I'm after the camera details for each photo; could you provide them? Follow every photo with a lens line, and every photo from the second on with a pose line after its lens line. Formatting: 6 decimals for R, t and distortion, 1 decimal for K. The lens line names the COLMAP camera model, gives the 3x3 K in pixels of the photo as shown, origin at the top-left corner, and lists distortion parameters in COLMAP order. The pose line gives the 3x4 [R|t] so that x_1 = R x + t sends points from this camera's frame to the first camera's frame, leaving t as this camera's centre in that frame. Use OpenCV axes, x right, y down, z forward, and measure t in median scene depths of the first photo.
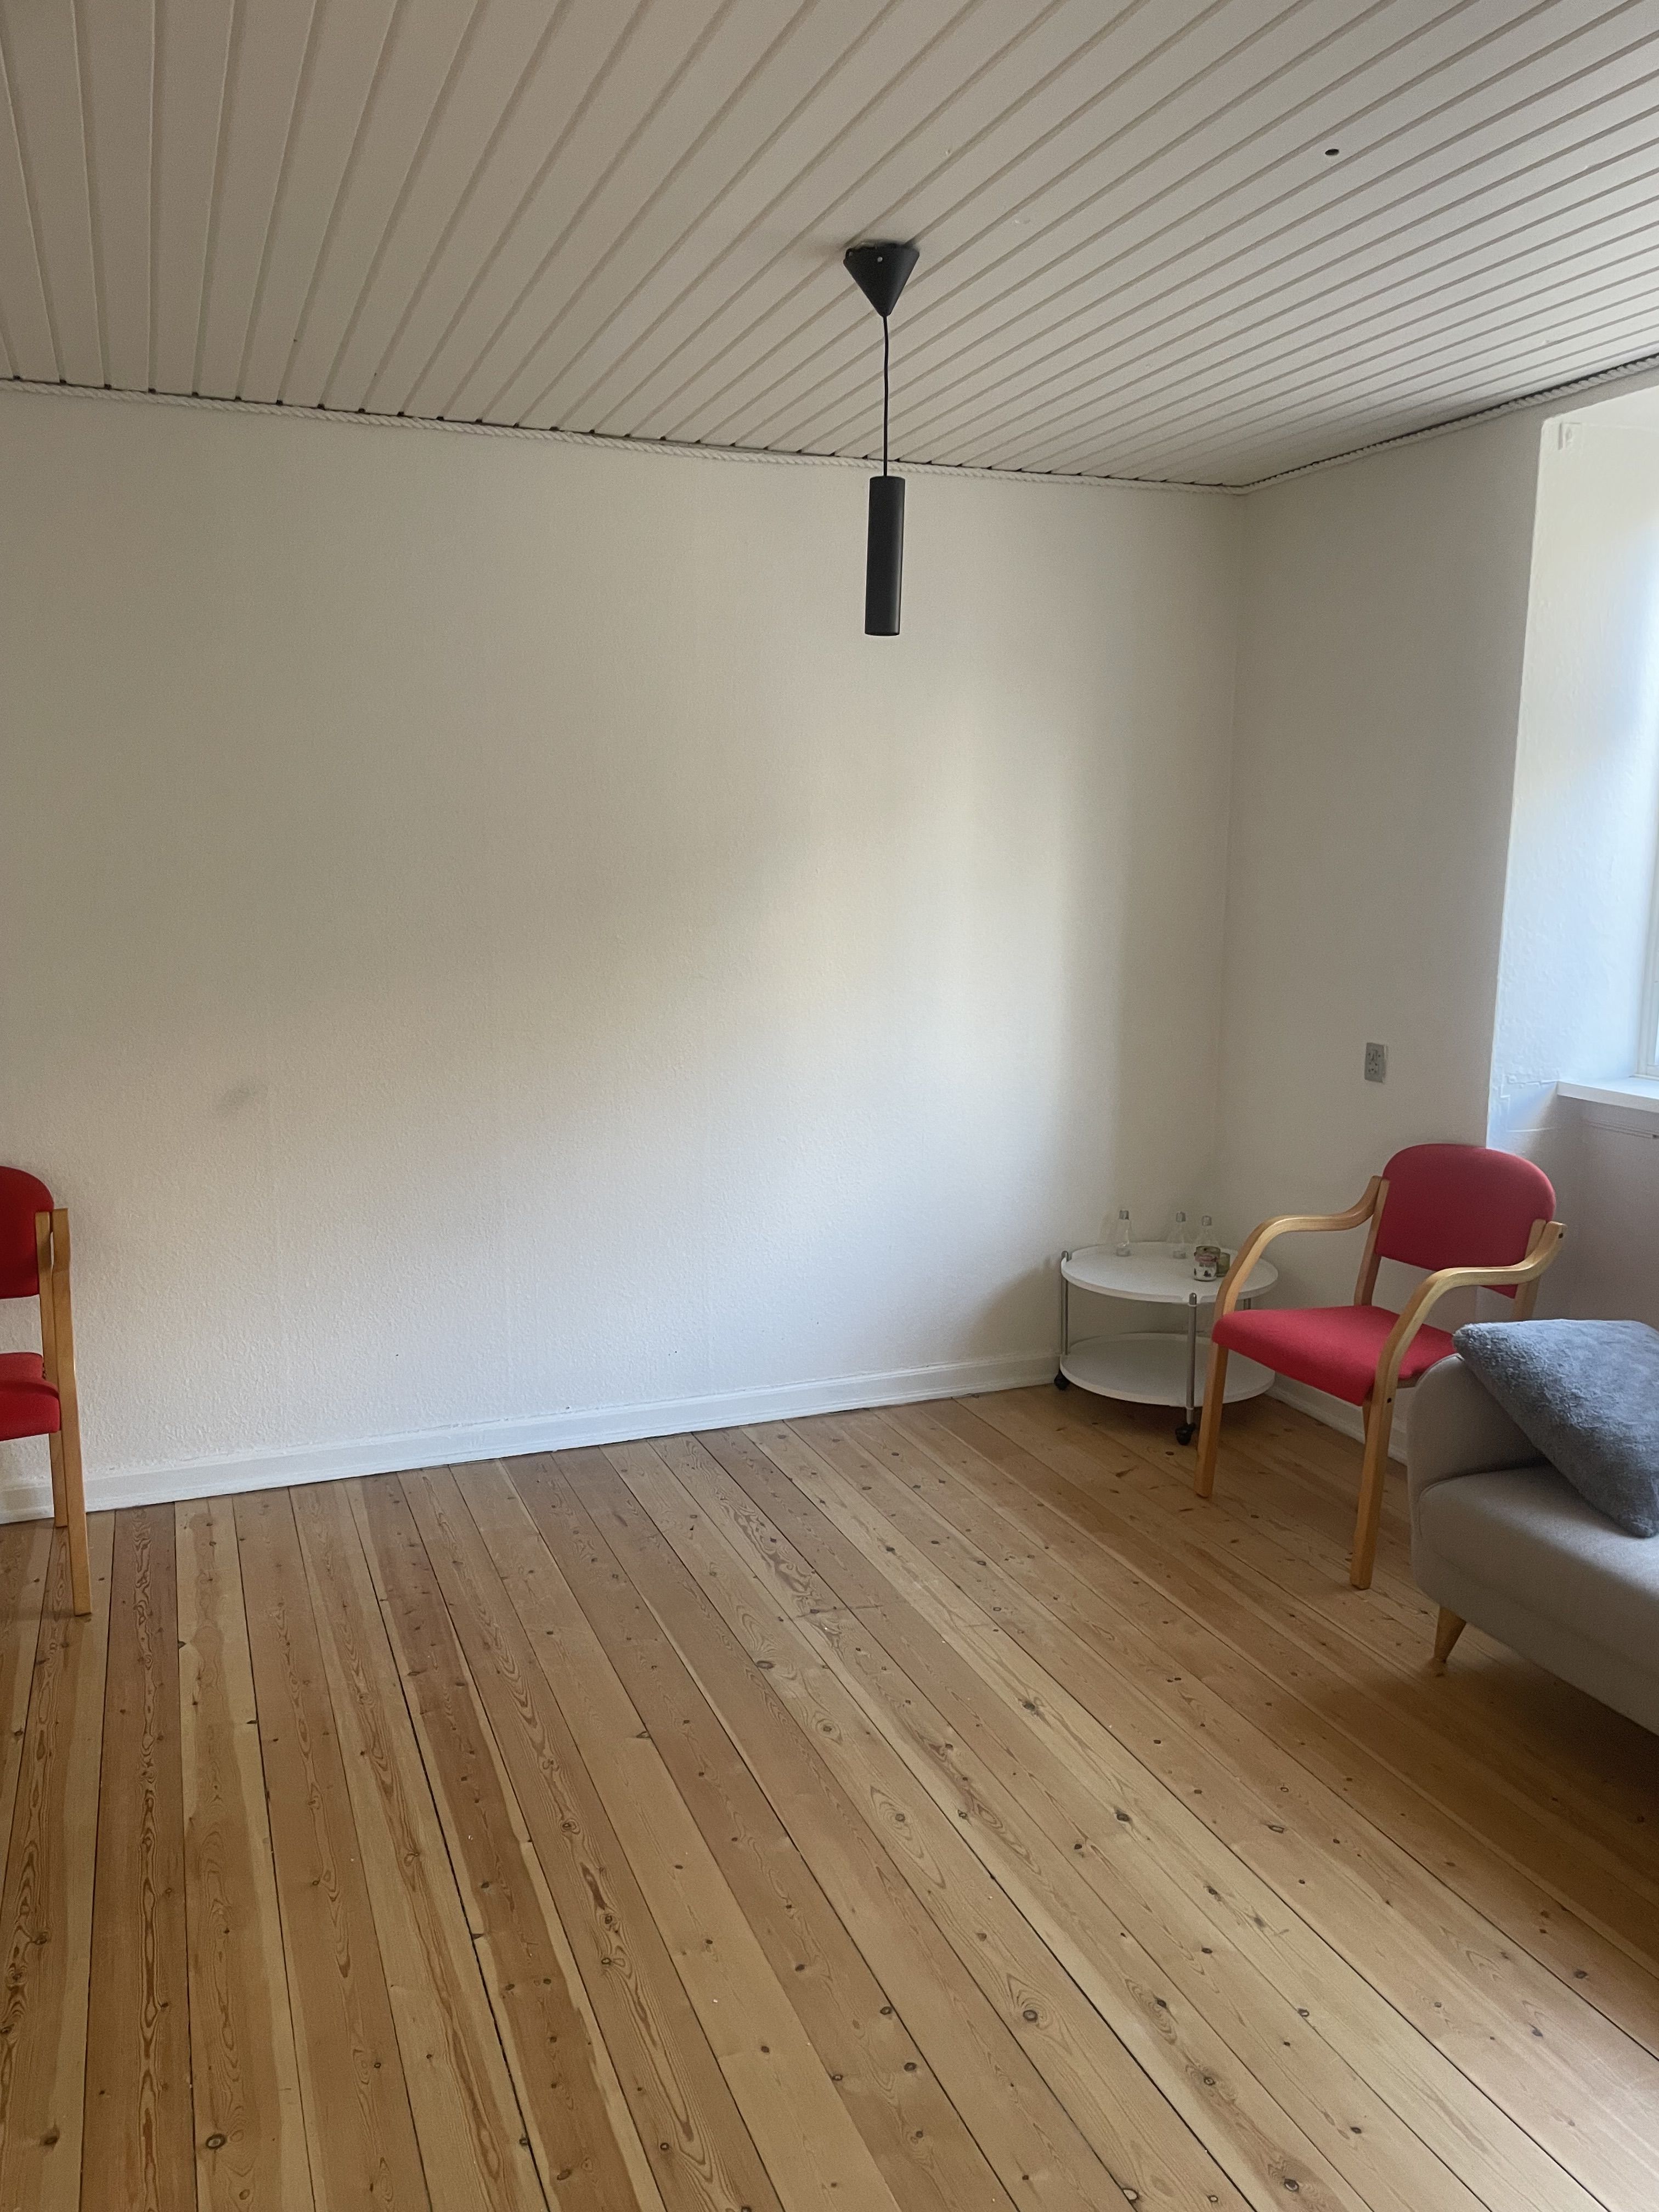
lens RADIAL K [[1675.3, 0, 833.4], [0, 1675.3, 1123.5], [0, 0, 1]] dist [0.080345, -0.097513]
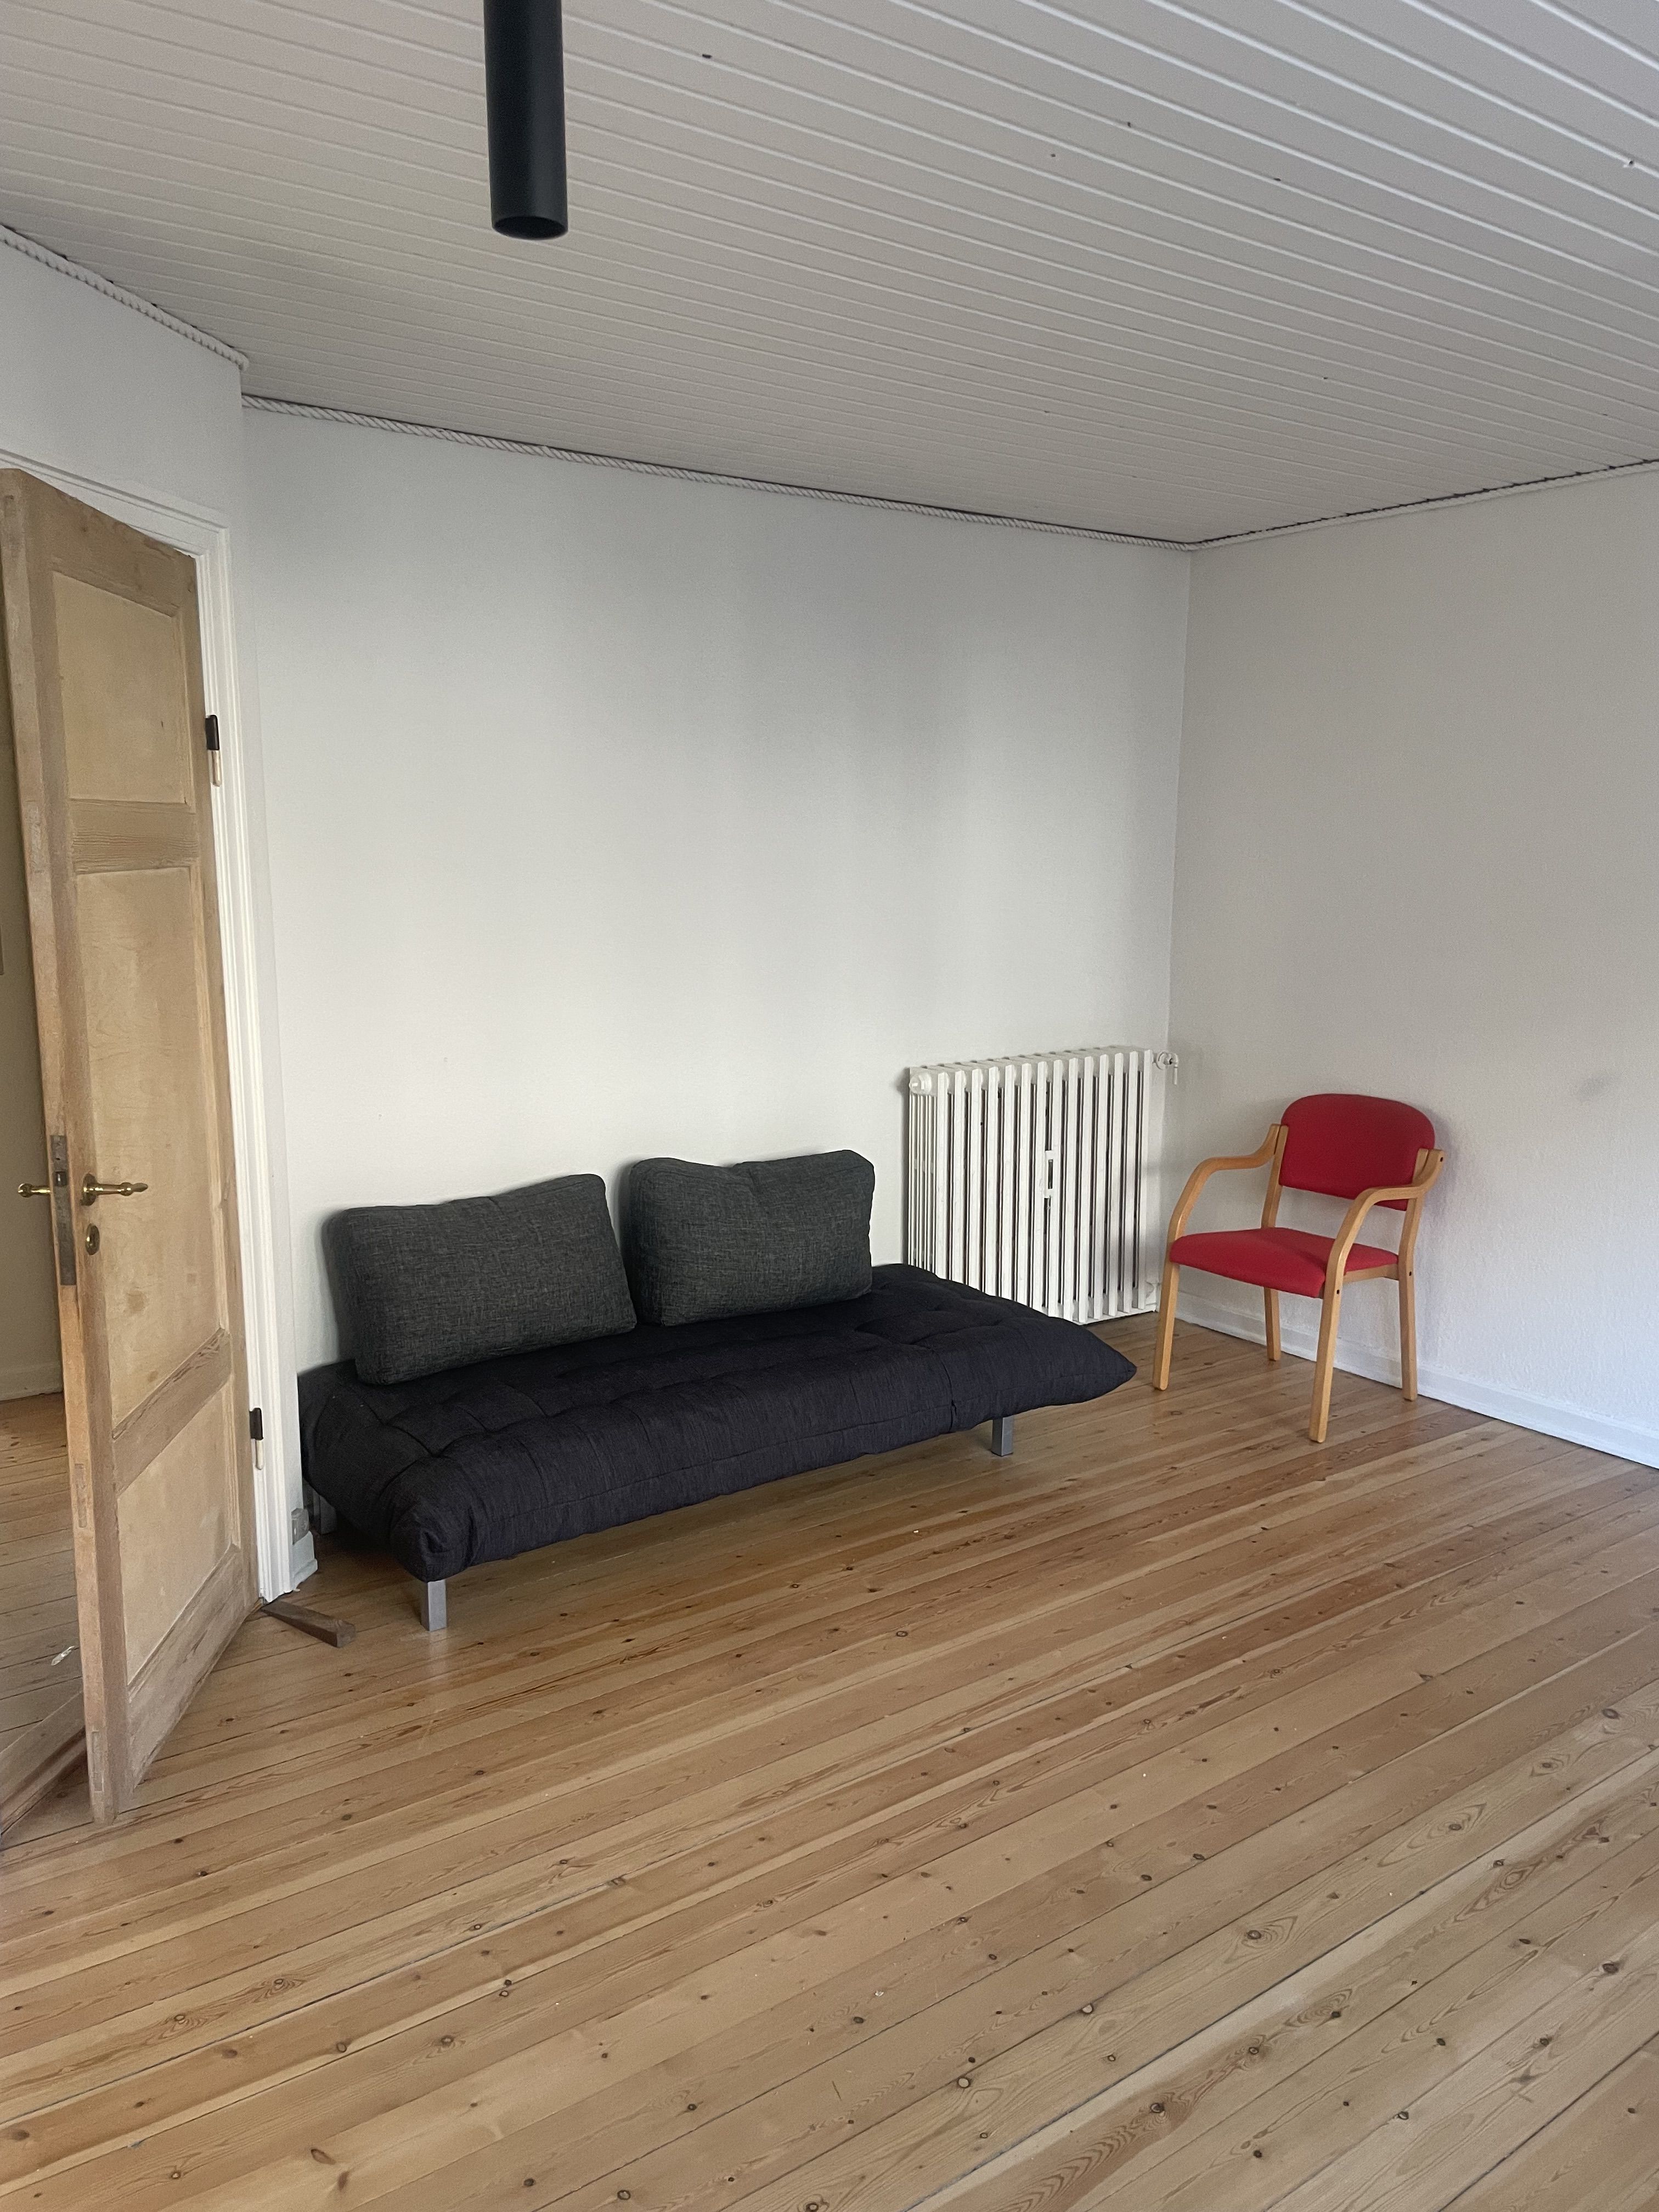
lens RADIAL K [[1672.8, 0, 829.5], [0, 1672.8, 1106.0], [0, 0, 1]] dist [-0.006337, -0.006819]
pose [[0.251941, 0.153601, -0.955475, 0.733540], [-0.169723, 0.979034, 0.112636, -0.053115], [0.952743, 0.133788, 0.272729, 0.278512]]
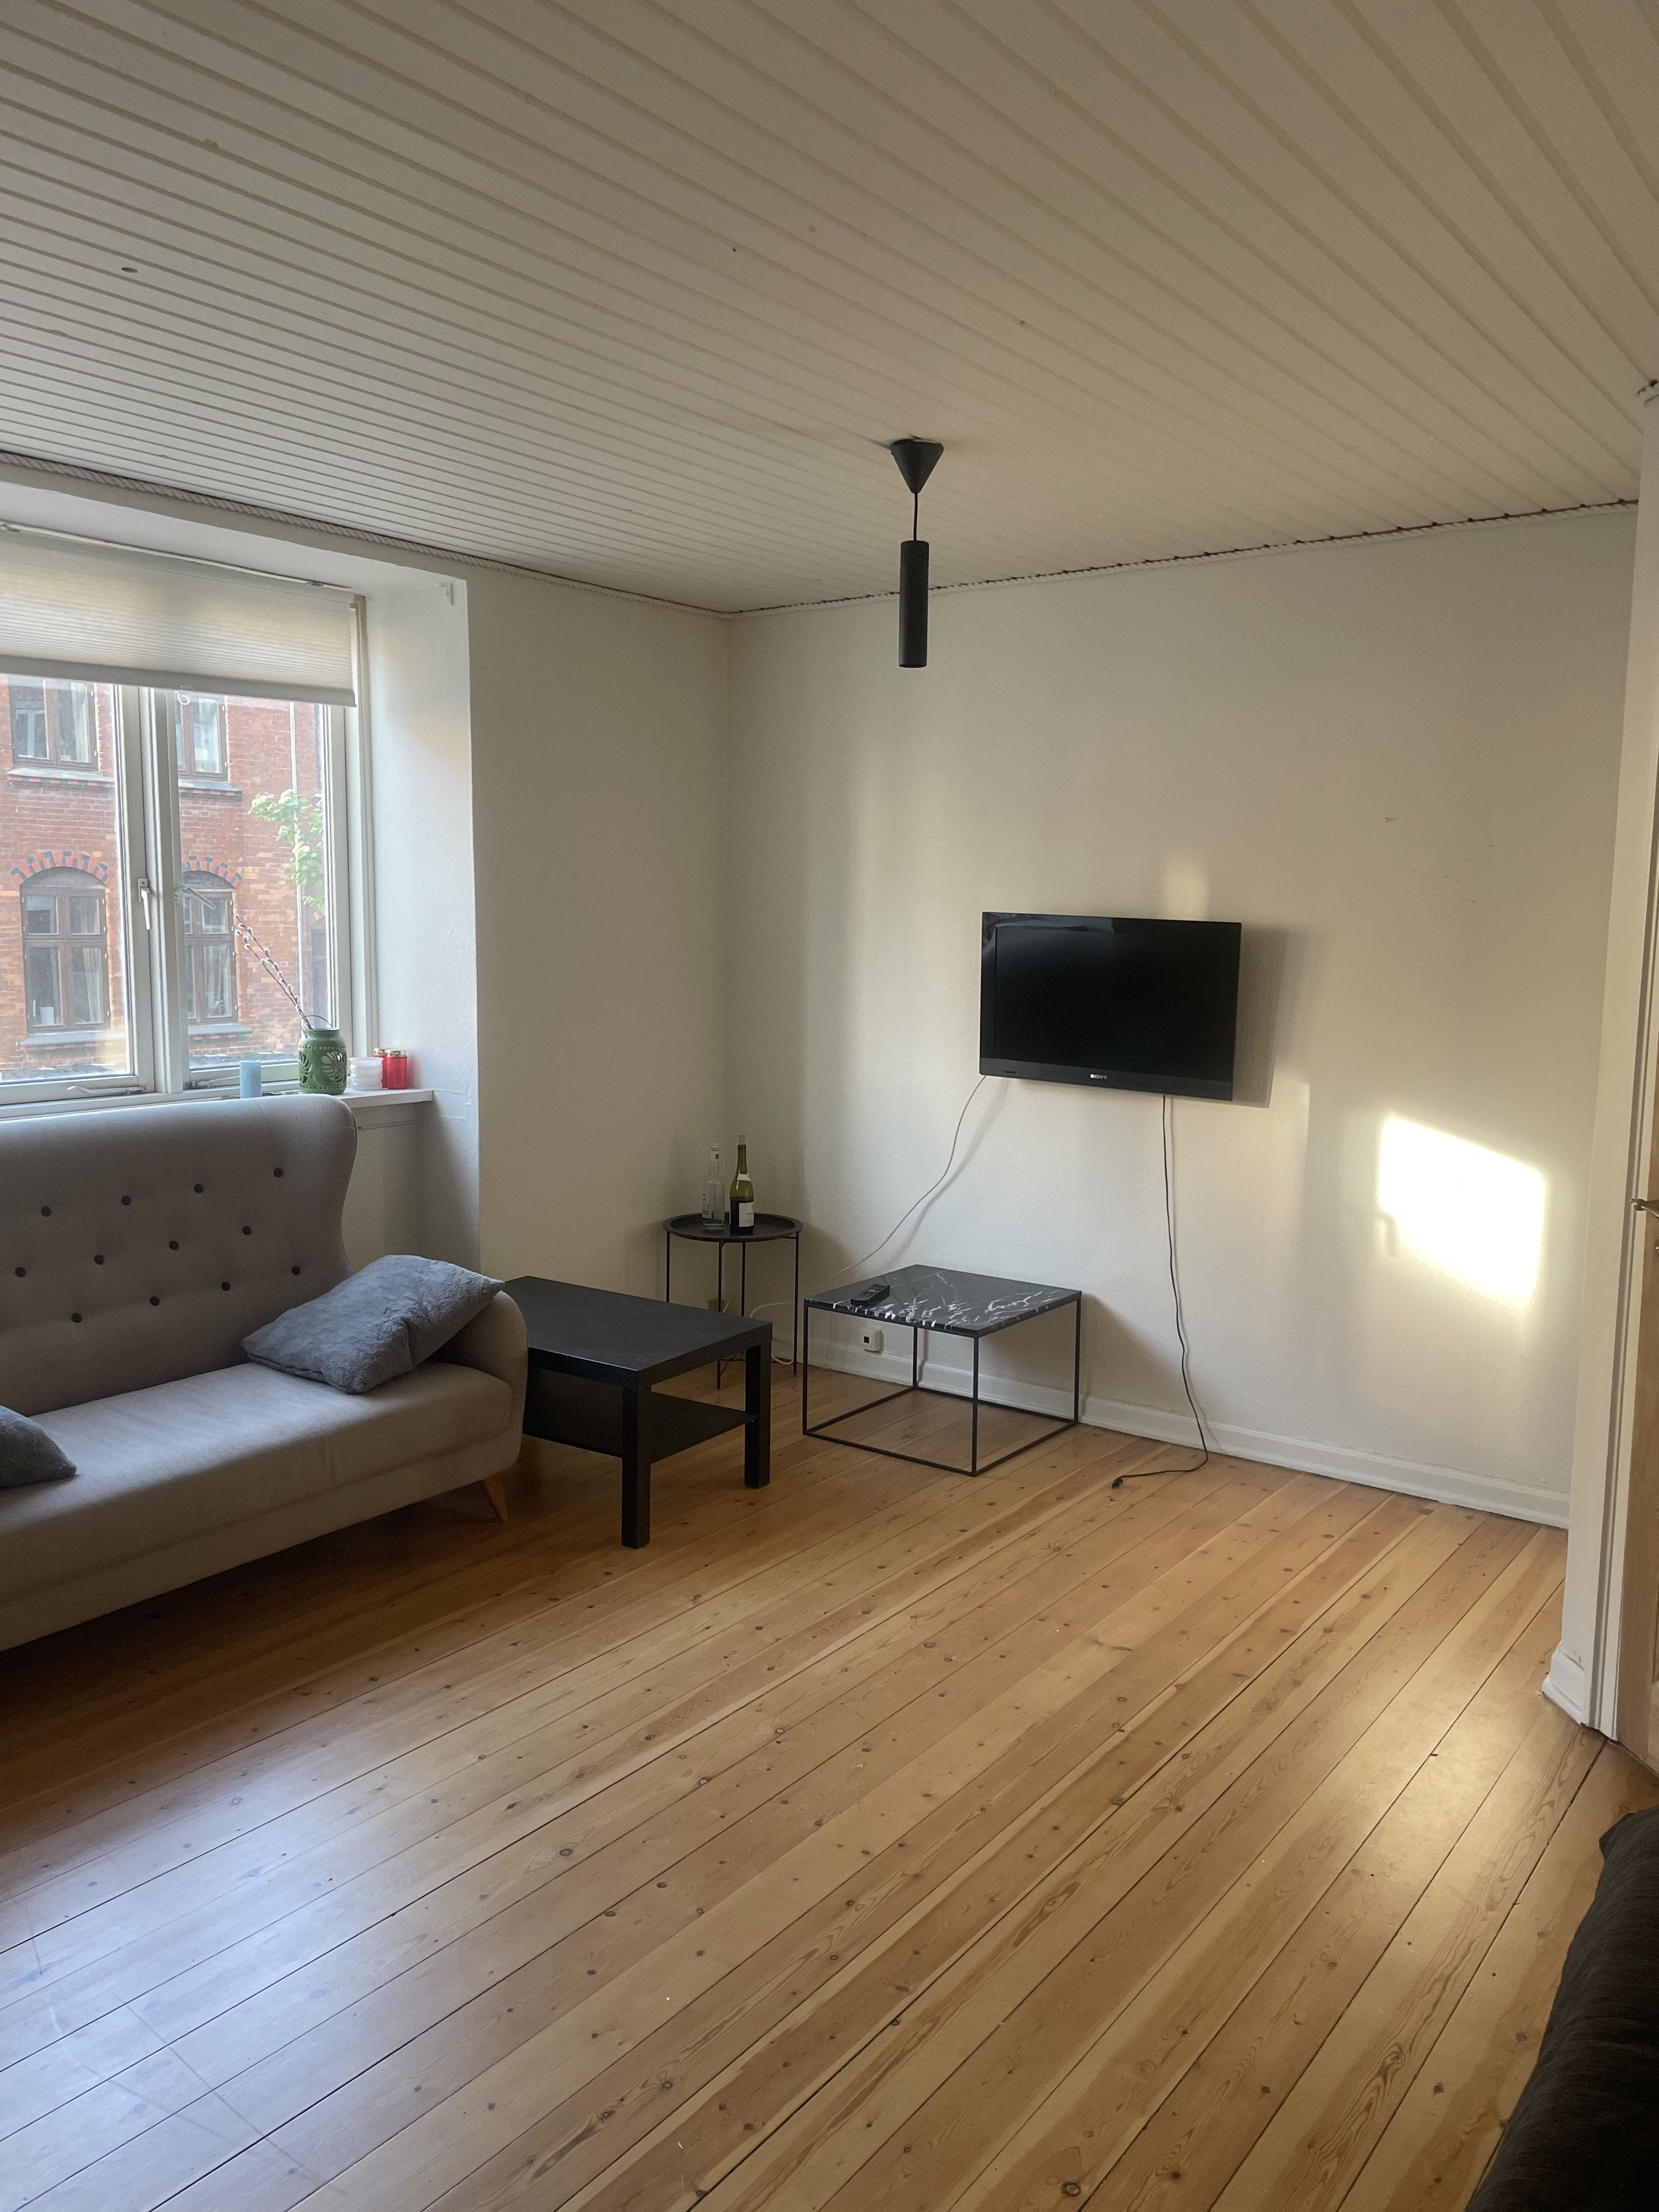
lens RADIAL K [[1662.3, 0, 862.8], [0, 1662.3, 1105.3], [0, 0, 1]] dist [0.080278, -0.088836]
pose [[-0.544004, -0.107910, 0.832115, -0.706936], [0.127472, 0.969557, 0.209069, -0.166899], [-0.829344, 0.219805, -0.513687, 0.983498]]
